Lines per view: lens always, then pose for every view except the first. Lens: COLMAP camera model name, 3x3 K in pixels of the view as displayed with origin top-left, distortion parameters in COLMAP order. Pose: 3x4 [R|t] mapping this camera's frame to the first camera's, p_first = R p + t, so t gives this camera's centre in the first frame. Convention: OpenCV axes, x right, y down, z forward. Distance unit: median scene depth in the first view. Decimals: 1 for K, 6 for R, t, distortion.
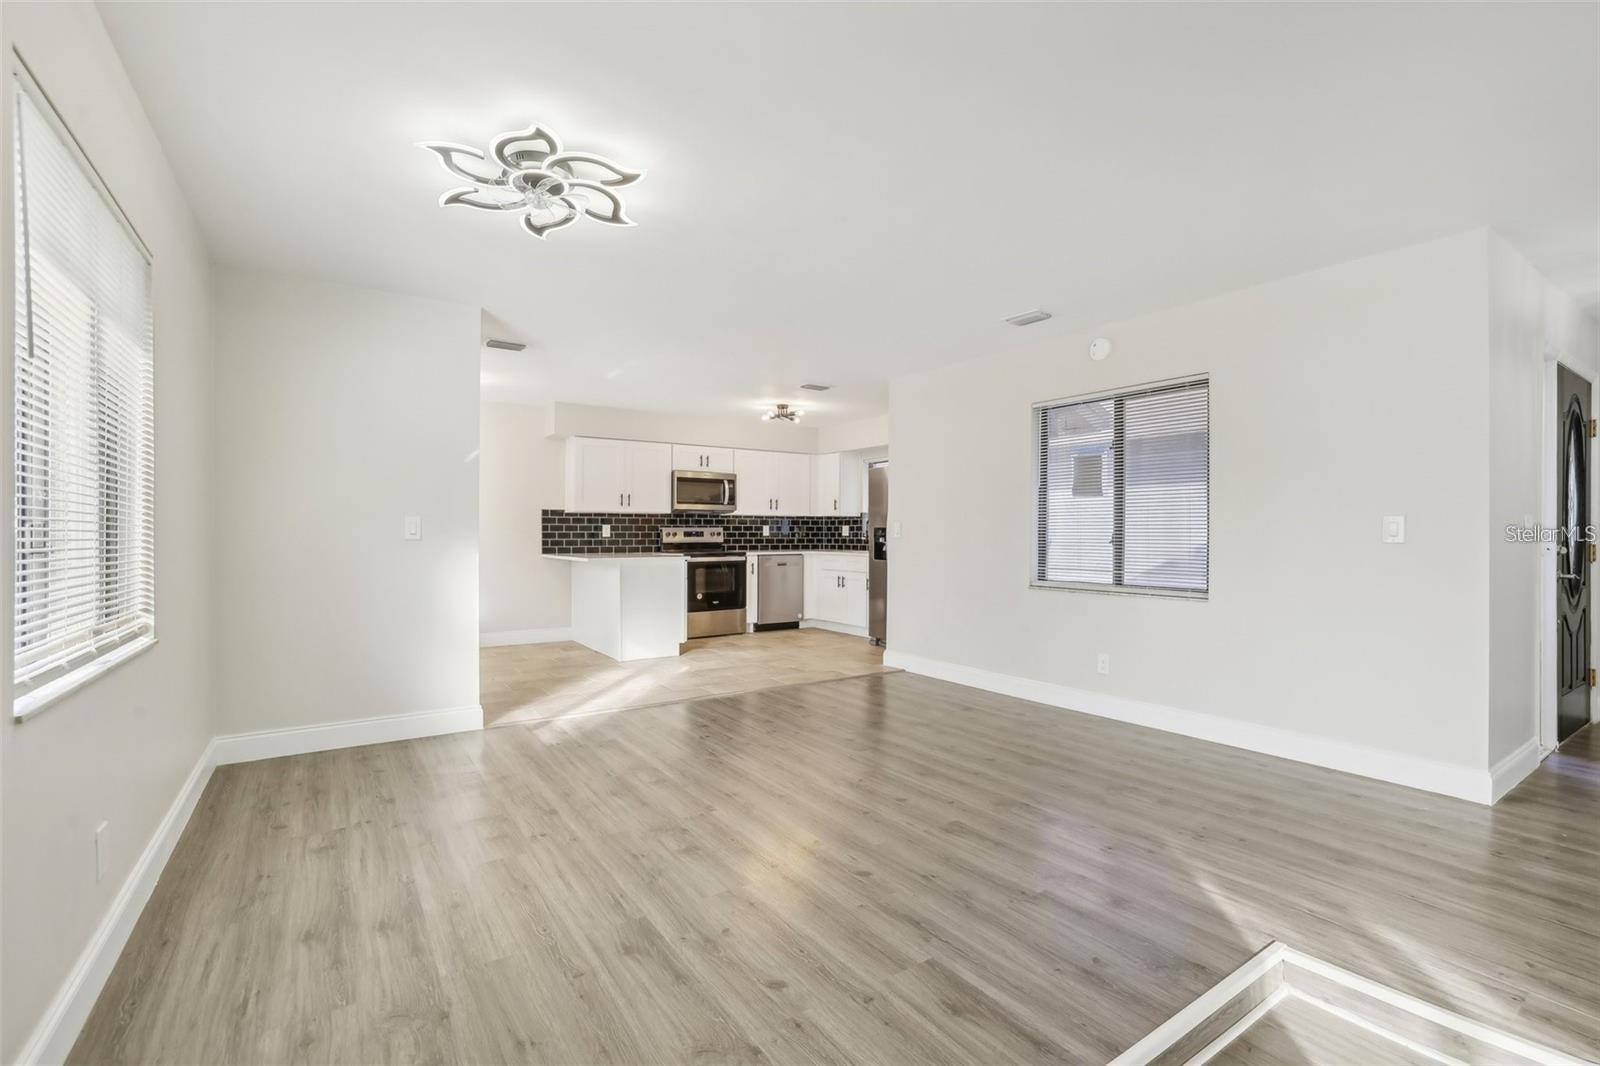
lens RADIAL K [[710.2, 0, 800.5], [0, 710.2, 526.7], [0, 0, 1]] dist [-0.046513, 0.017937]
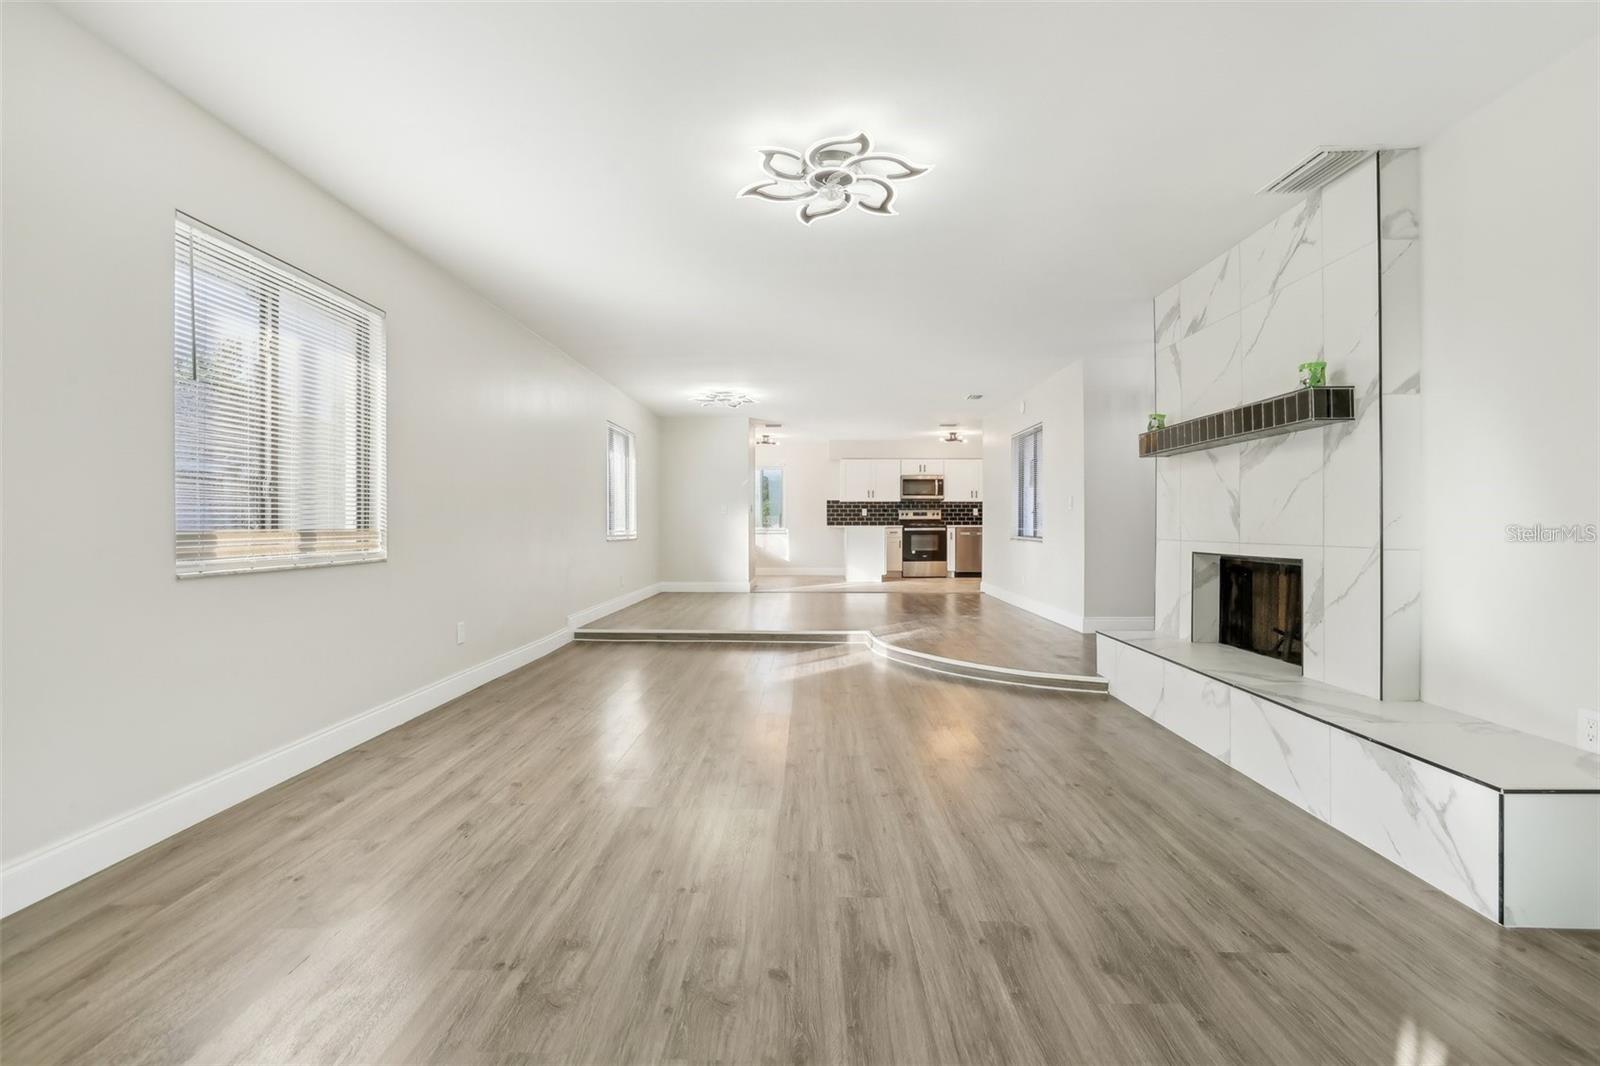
lens RADIAL K [[710.2, 0, 800.5], [0, 710.2, 526.7], [0, 0, 1]] dist [-0.046513, 0.017937]
pose [[0.812720, 0.002589, -0.582648, 0.569771], [0.006454, 0.999889, 0.013446, 0.015876], [0.582618, -0.014689, 0.812613, -0.454844]]
